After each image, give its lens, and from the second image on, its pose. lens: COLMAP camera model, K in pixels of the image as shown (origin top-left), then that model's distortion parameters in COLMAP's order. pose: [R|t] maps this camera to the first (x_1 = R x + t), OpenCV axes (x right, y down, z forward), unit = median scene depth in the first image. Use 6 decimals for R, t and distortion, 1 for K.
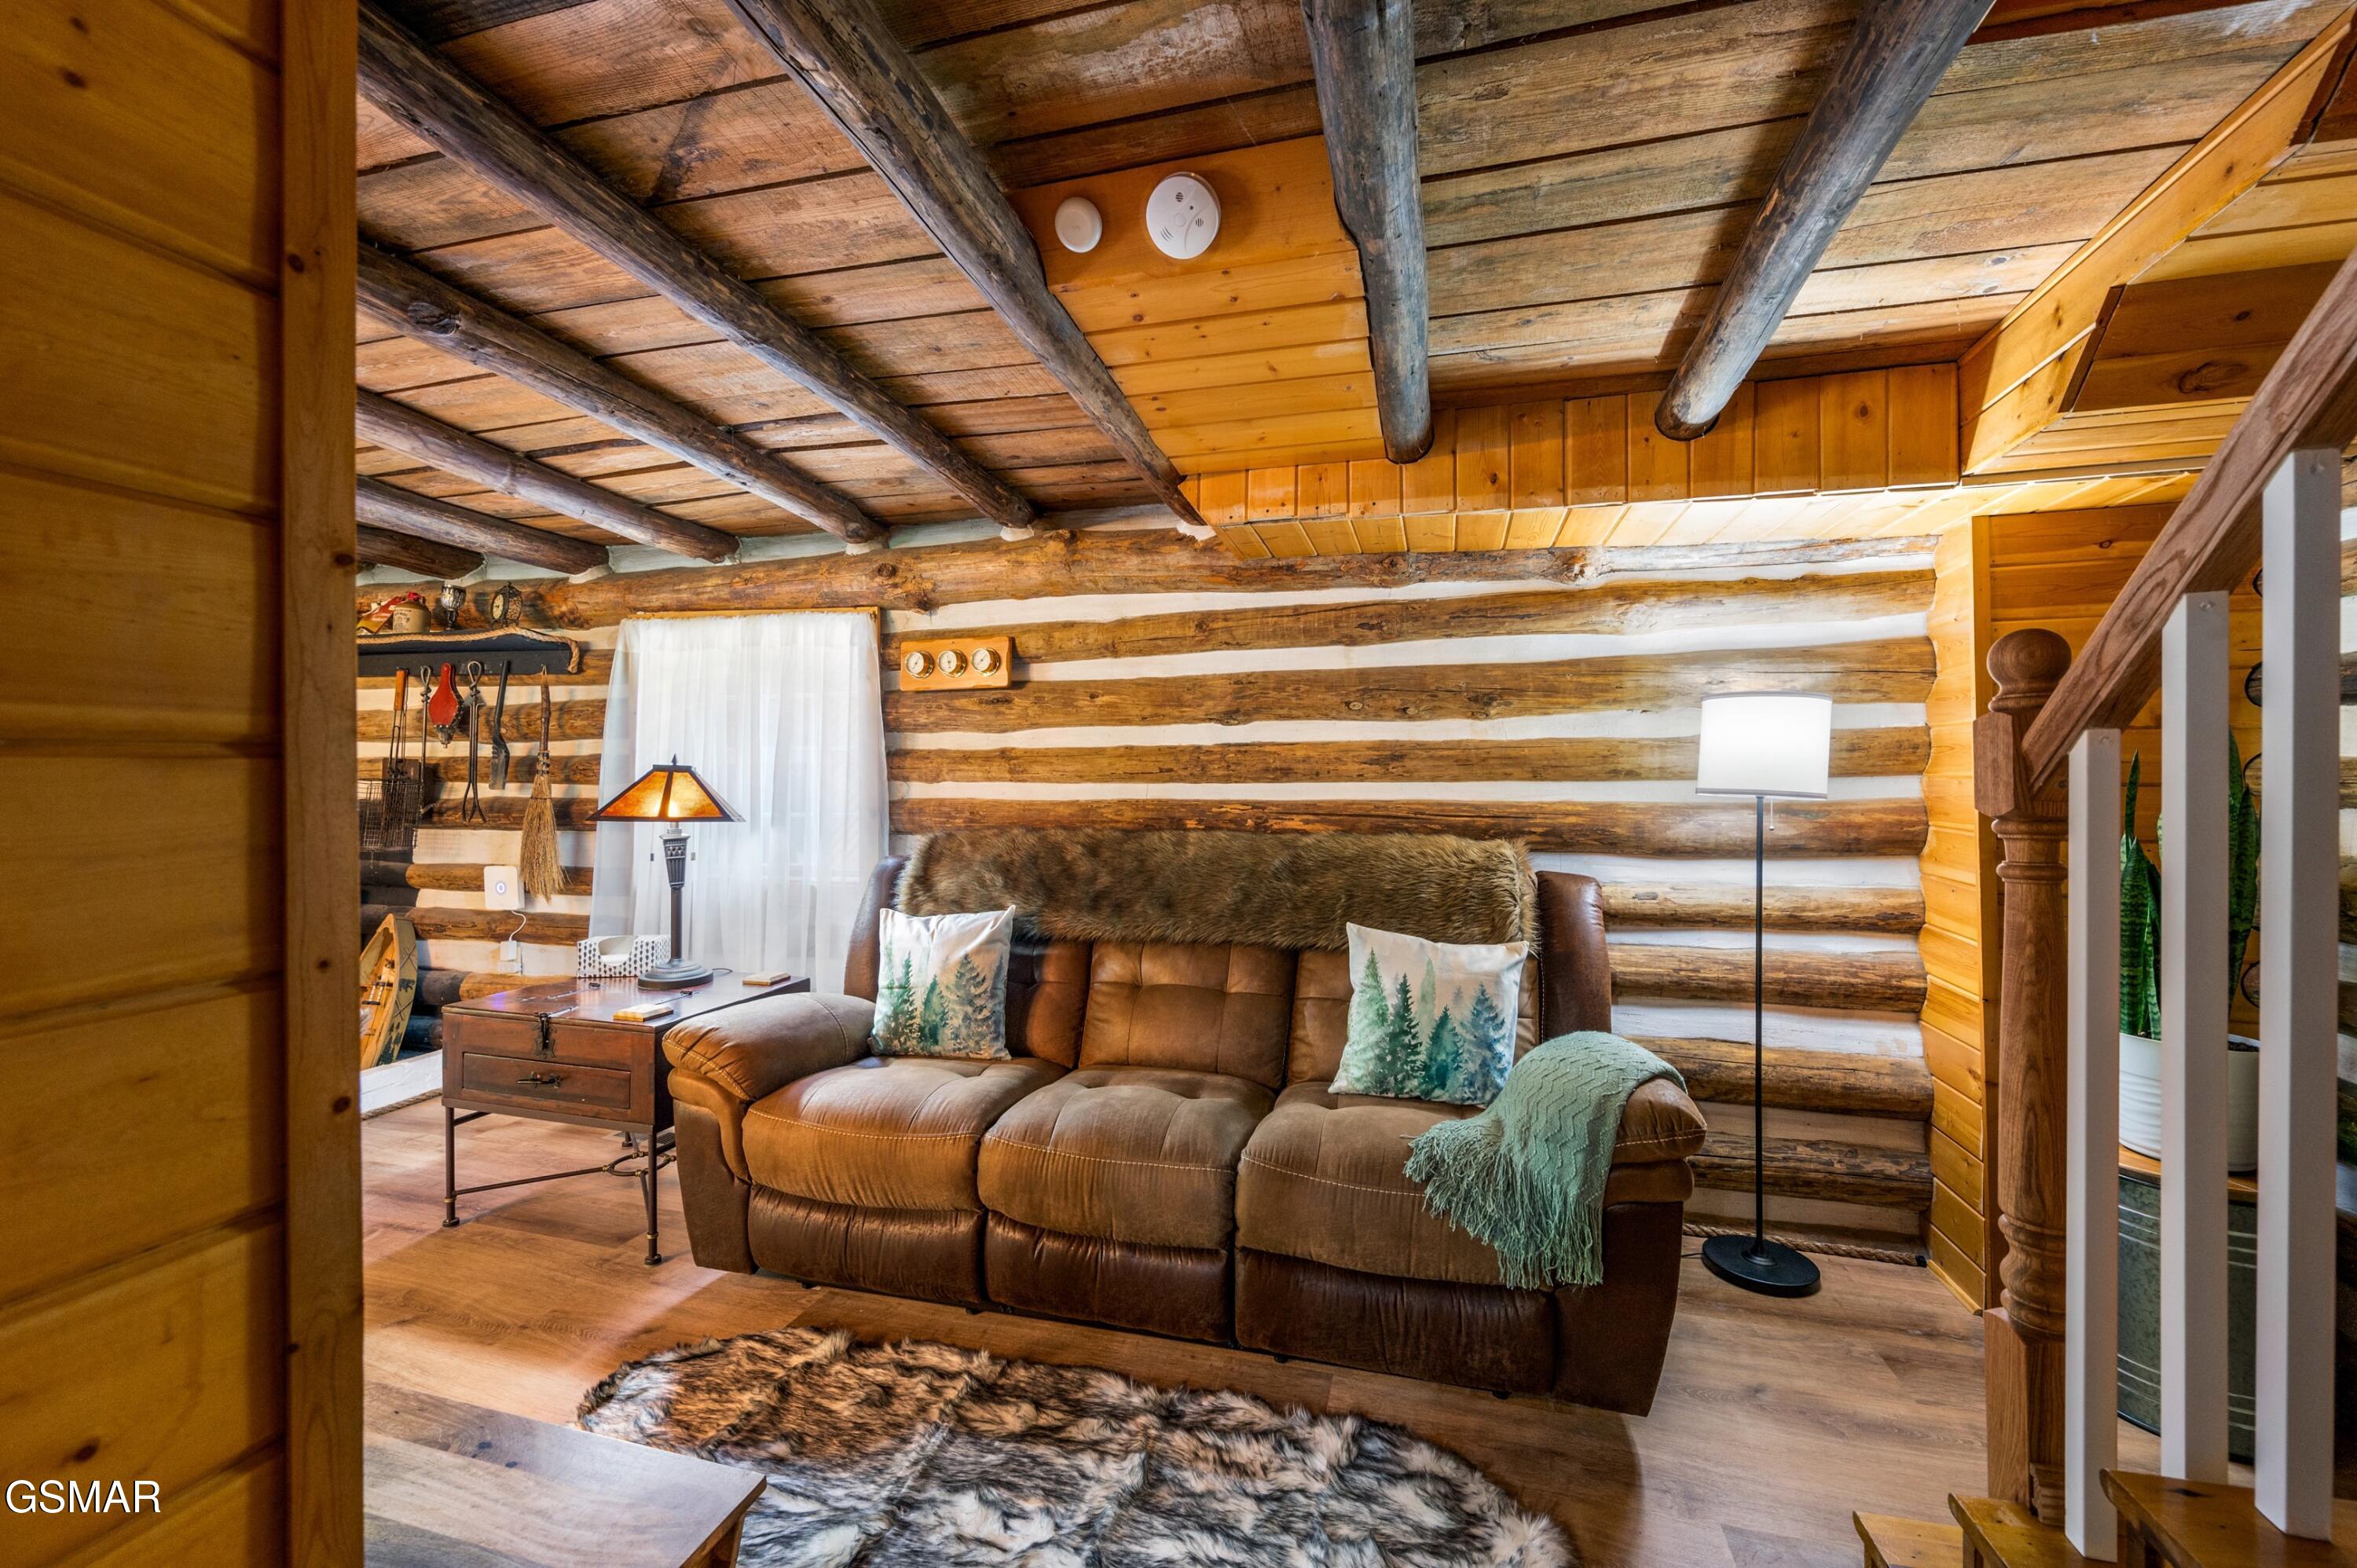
lens RADIAL K [[920.1, 0, 1178.1], [0, 920.1, 776.1], [0, 0, 1]] dist [0.000785, 0.000043]
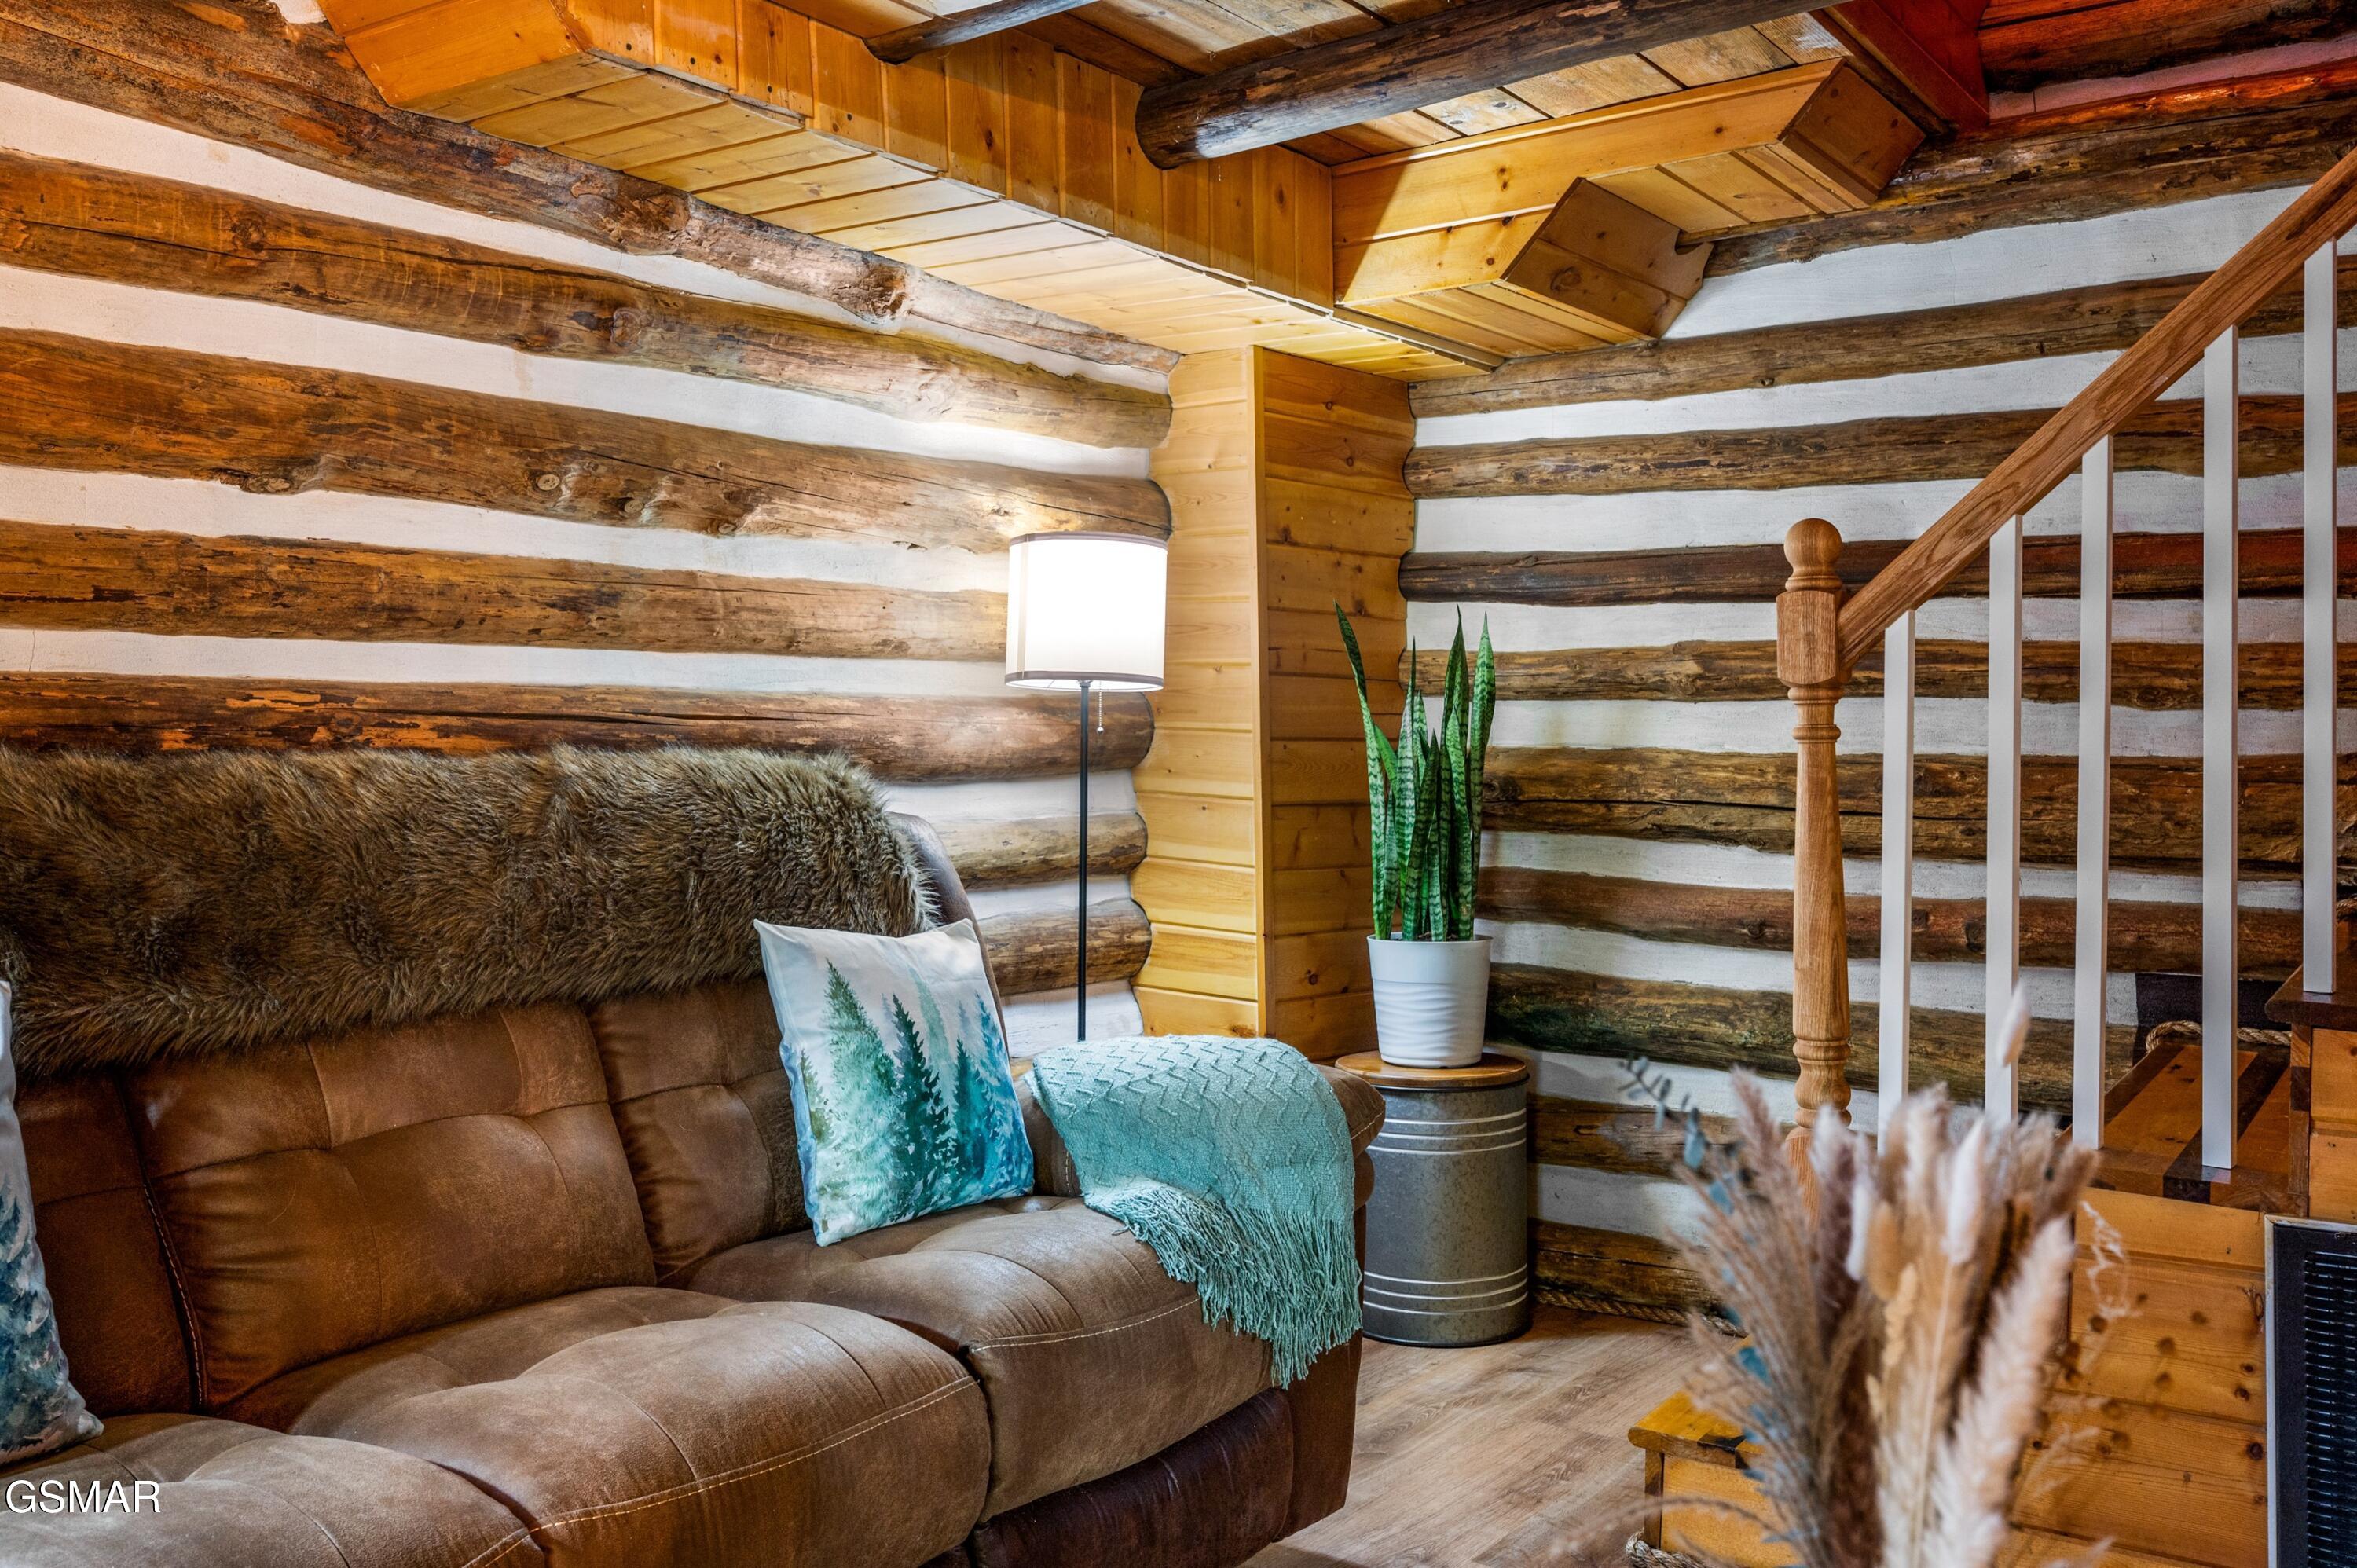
lens RADIAL K [[2047.3, 0, 1168.8], [0, 2047.3, 660.8], [0, 0, 1]] dist [-0.001334, 0.000919]
pose [[0.352980, 0.029714, 0.935159, -0.739077], [-0.016141, 0.999540, -0.025667, 0.040090], [-0.935492, -0.006034, 0.353297, 0.371035]]
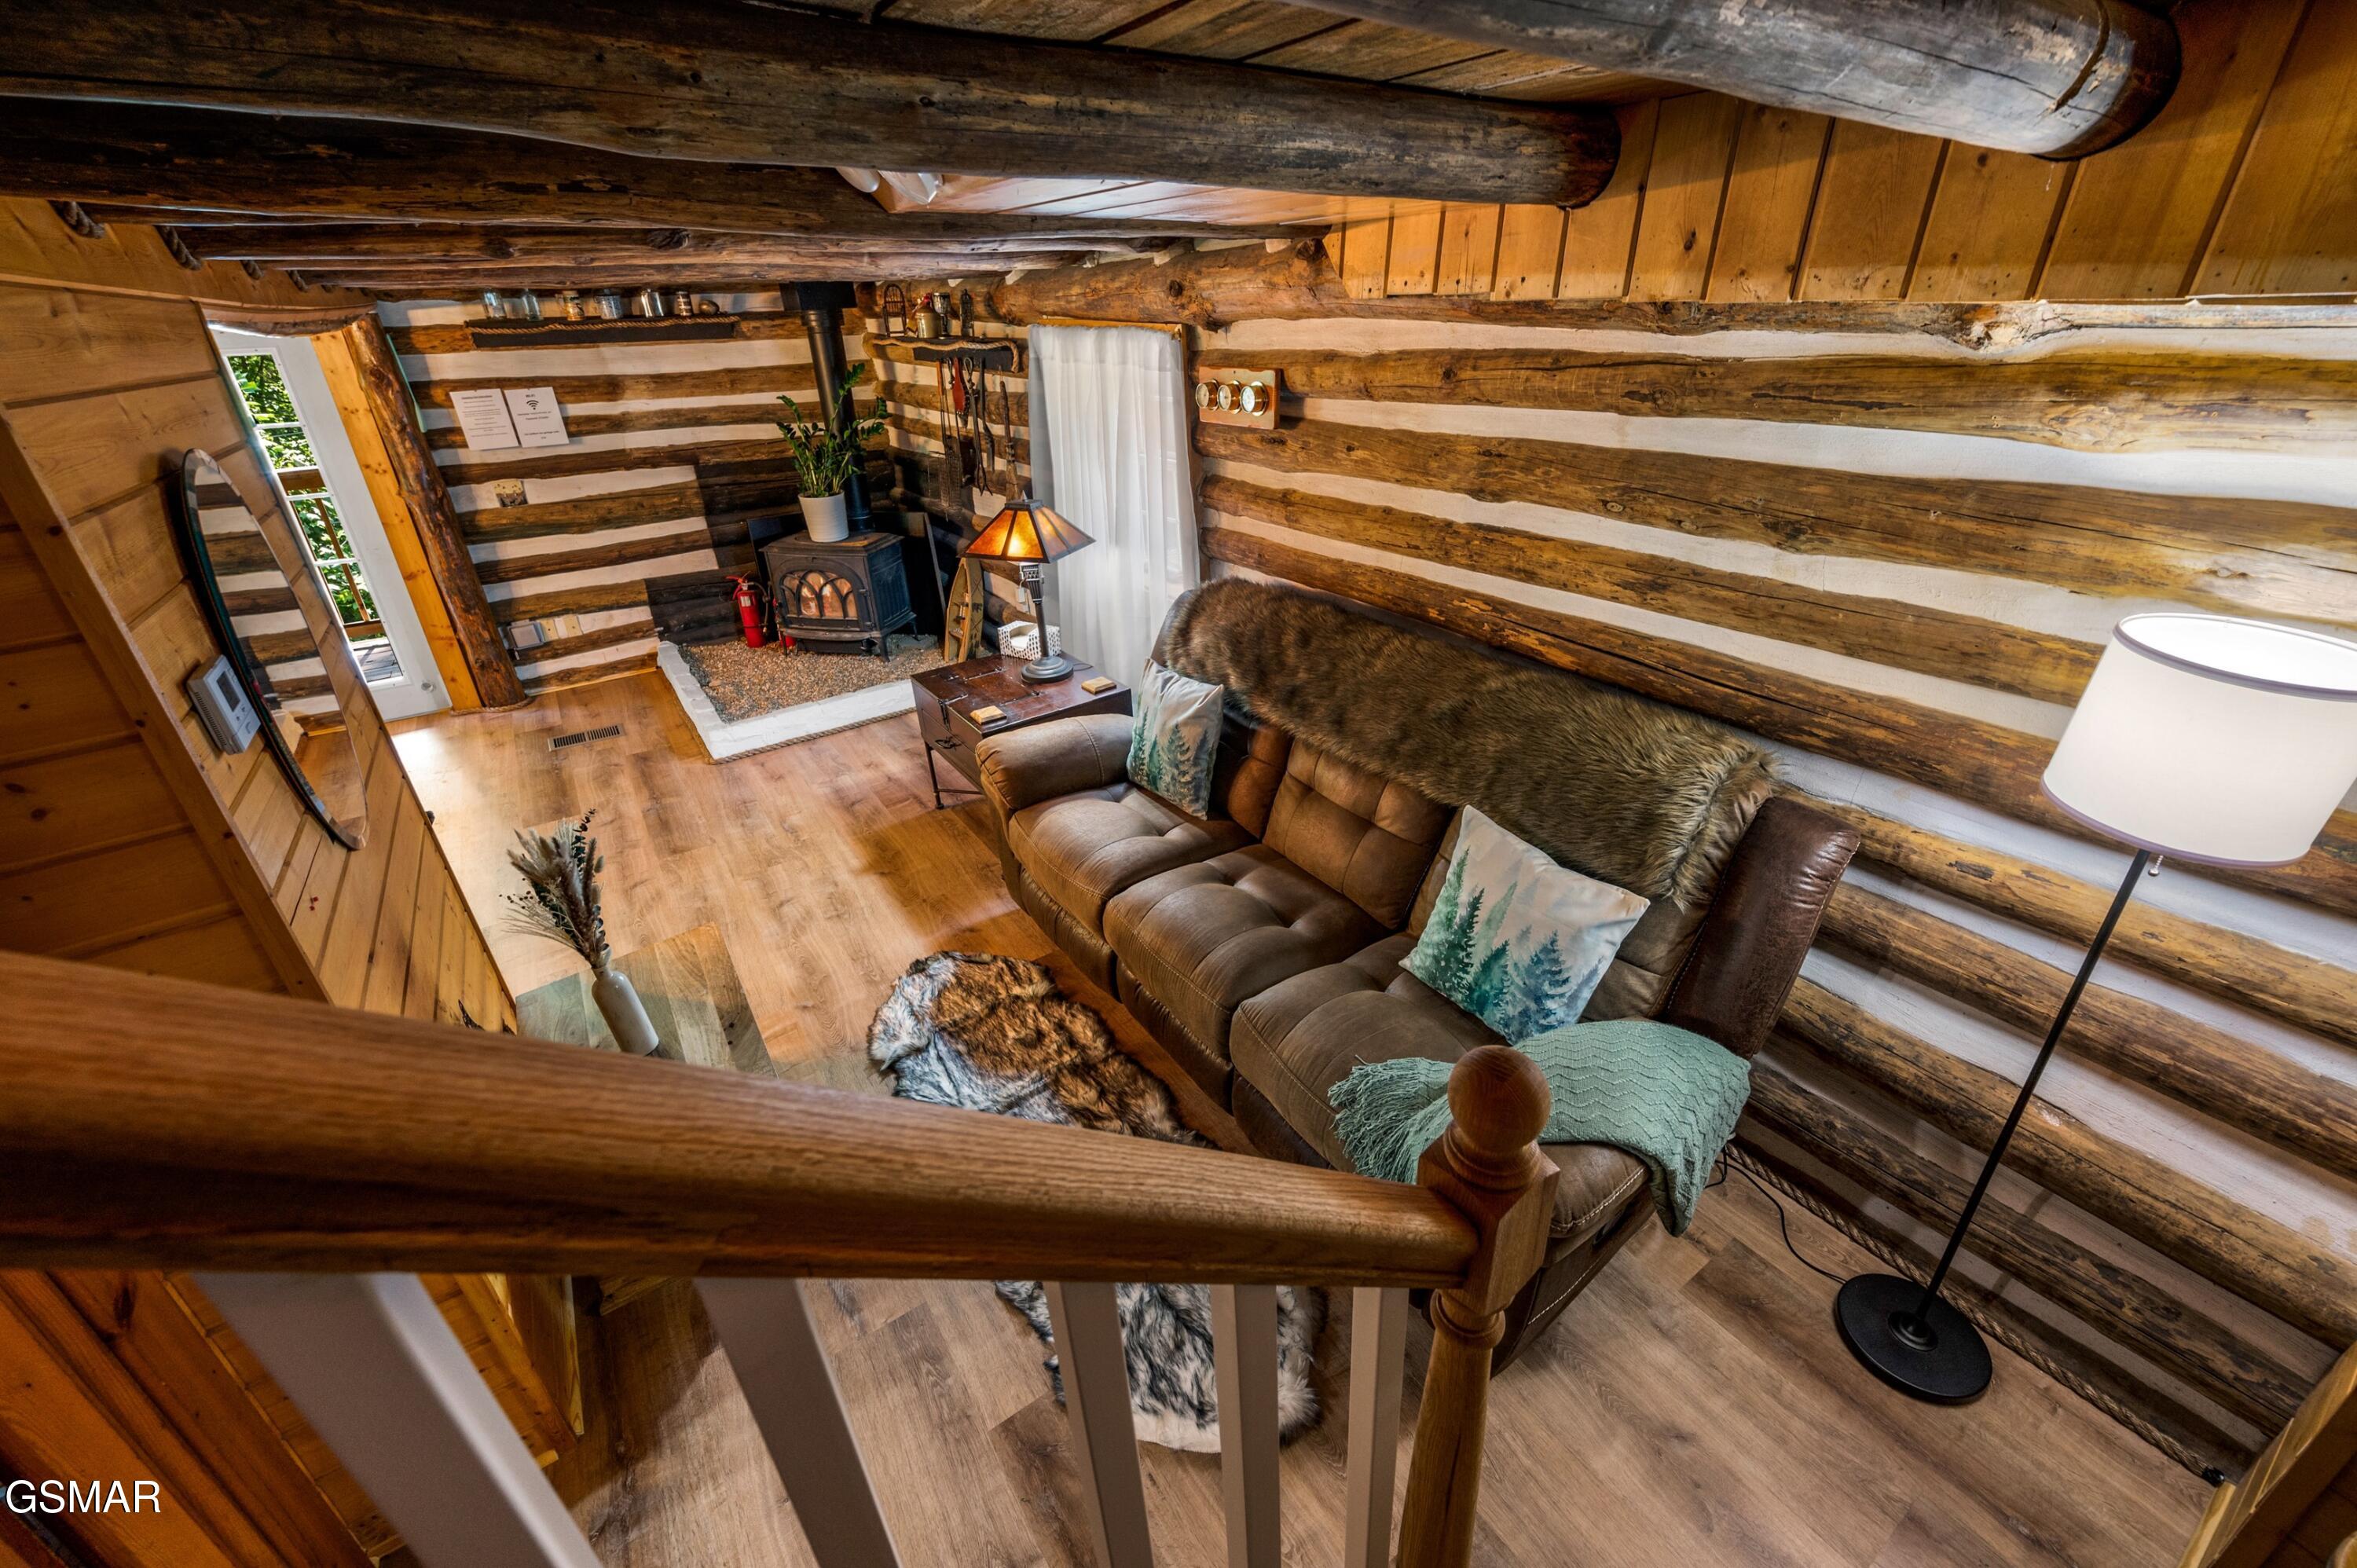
lens RADIAL K [[957.6, 0, 1191.7], [0, 957.6, 761.0], [0, 0, 1]] dist [-0.000385, -0.000128]
pose [[0.762030, 0.248226, -0.598075, 0.487093], [0.061280, 0.891819, 0.448222, -0.284026], [0.644635, -0.378209, 0.664382, 0.228110]]
